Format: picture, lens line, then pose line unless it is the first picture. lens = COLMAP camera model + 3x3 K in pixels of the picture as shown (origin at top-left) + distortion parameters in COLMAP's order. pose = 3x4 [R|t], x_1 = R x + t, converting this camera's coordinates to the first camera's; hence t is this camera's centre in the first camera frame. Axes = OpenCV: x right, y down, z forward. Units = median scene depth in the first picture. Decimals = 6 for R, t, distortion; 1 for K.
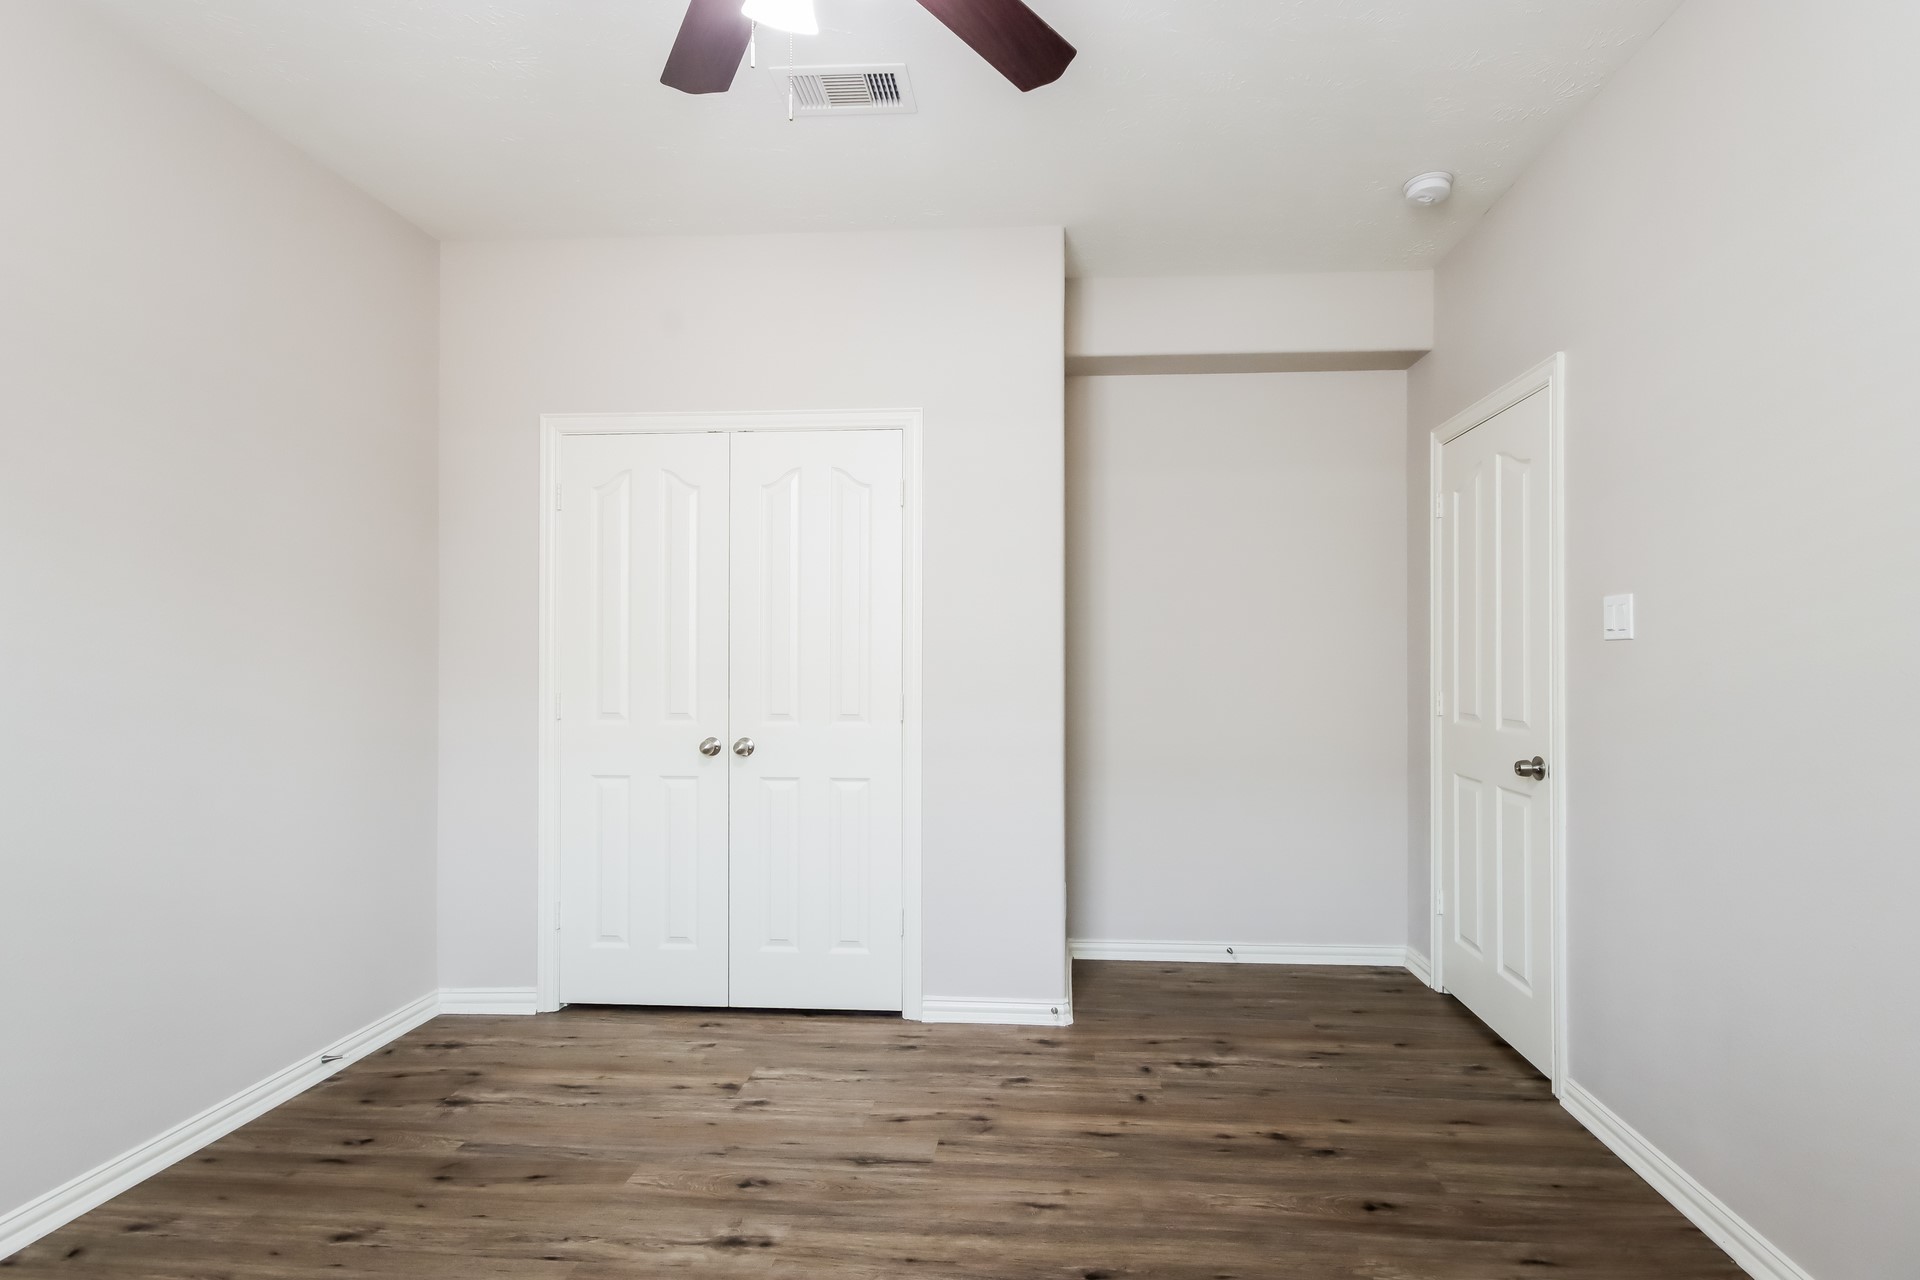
lens RADIAL K [[905.9, 0, 970.5], [0, 905.9, 647.3], [0, 0, 1]] dist [0.022018, -0.000899]
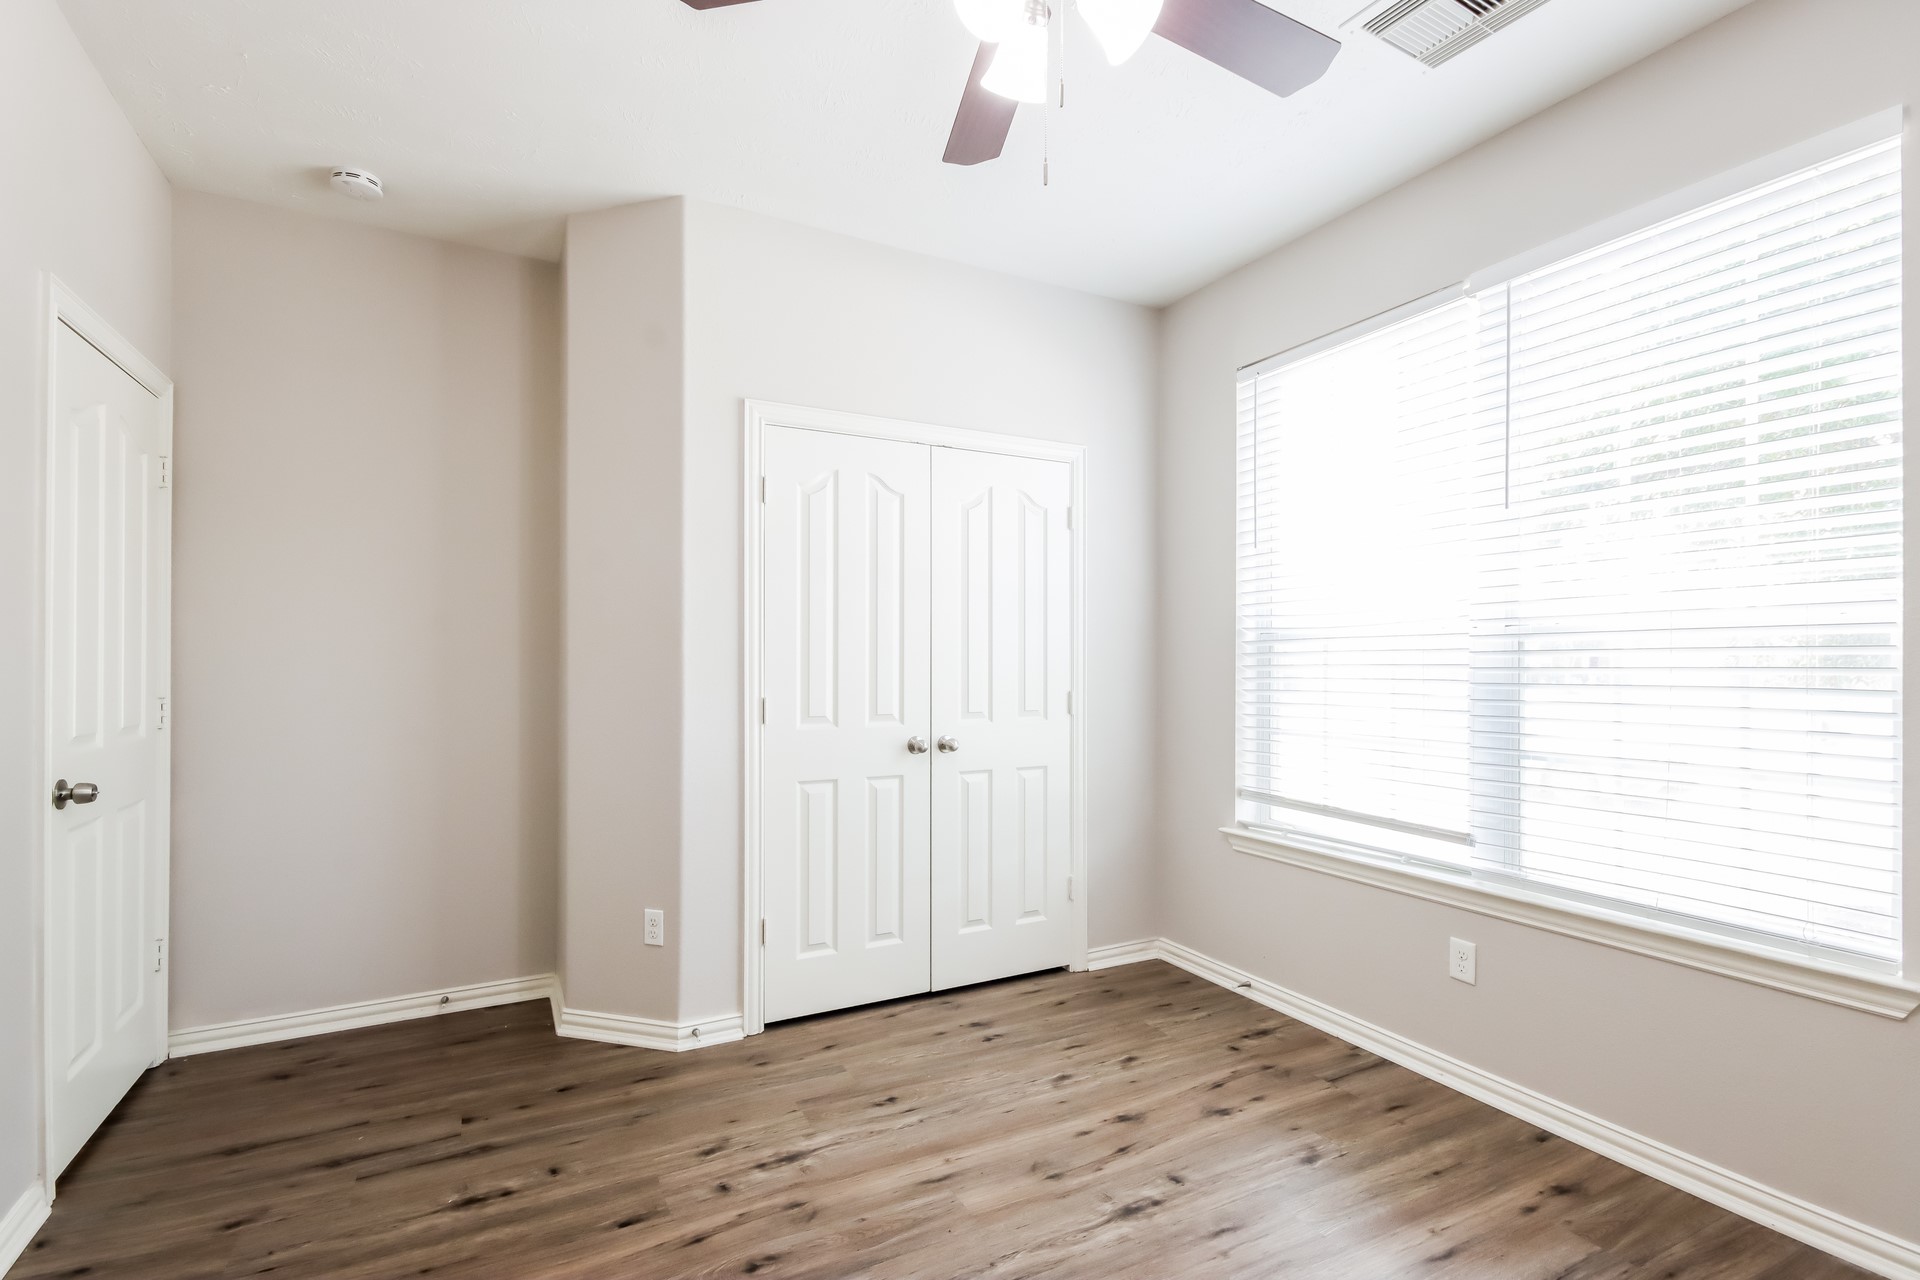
lens RADIAL K [[905.9, 0, 970.5], [0, 905.9, 647.3], [0, 0, 1]] dist [0.022018, -0.000899]
pose [[0.851735, 0.006021, 0.523939, -0.776009], [-0.004762, 0.999982, -0.003750, 0.001000], [-0.523952, 0.000699, 0.851748, 0.080996]]
